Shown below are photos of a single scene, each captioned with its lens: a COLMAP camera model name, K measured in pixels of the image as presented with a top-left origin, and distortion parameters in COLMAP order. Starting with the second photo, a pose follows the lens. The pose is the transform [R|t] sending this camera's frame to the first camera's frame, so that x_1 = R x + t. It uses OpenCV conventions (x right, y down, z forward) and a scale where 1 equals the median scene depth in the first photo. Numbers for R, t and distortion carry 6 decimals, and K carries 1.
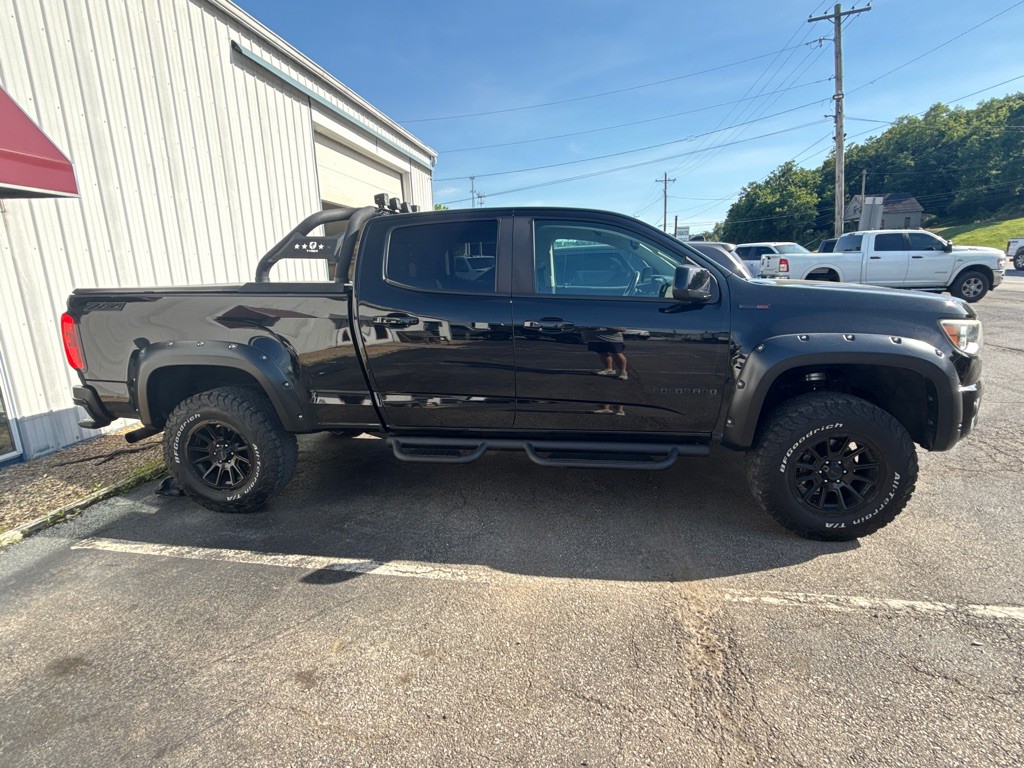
lens RADIAL K [[520.1, 0, 512.0], [0, 520.1, 384.0], [0, 0, 1]] dist [0.001995, -0.000502]
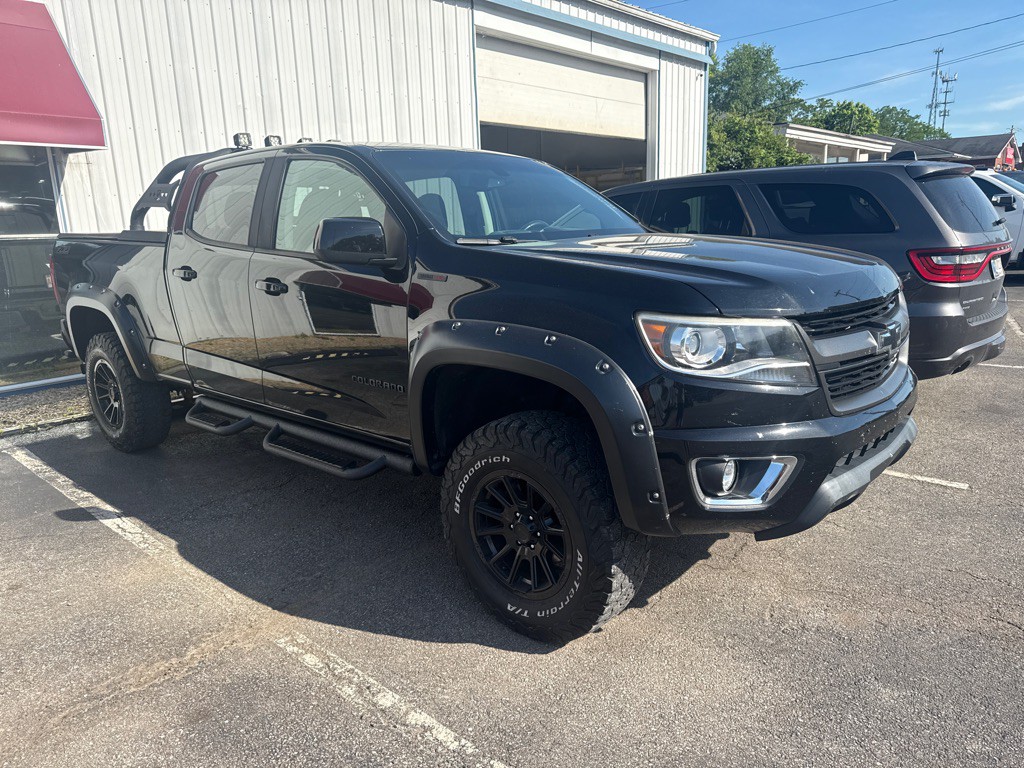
lens RADIAL K [[727.4, 0, 512.0], [0, 727.4, 384.0], [0, 0, 1]] dist [0.029919, -0.046762]
pose [[0.840580, 0.123011, -0.527535, 0.927343], [-0.108709, 0.992369, 0.058182, -0.058585], [0.530667, 0.008441, 0.847539, 0.180344]]
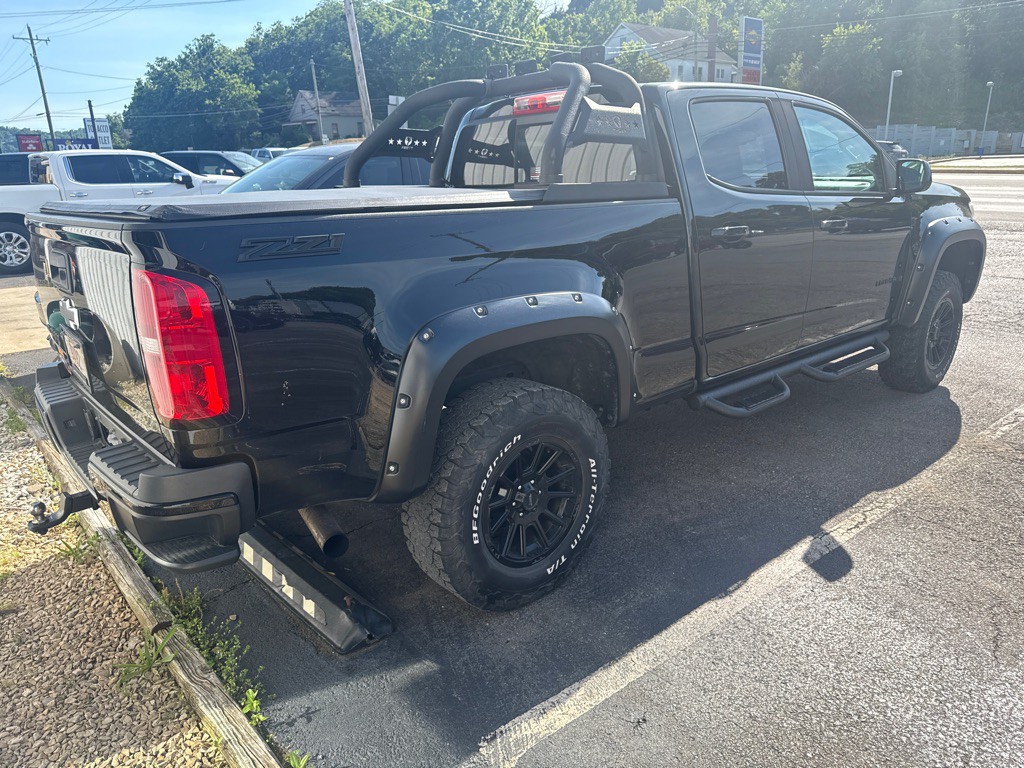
lens RADIAL K [[746.8, 0, 512.0], [0, 746.8, 384.0], [0, 0, 1]] dist [0.001068, -0.000006]
pose [[0.643125, -0.205618, 0.737639, -1.155884], [0.175854, 0.977189, 0.119072, -0.082577], [-0.745296, 0.053139, 0.664613, 0.501644]]
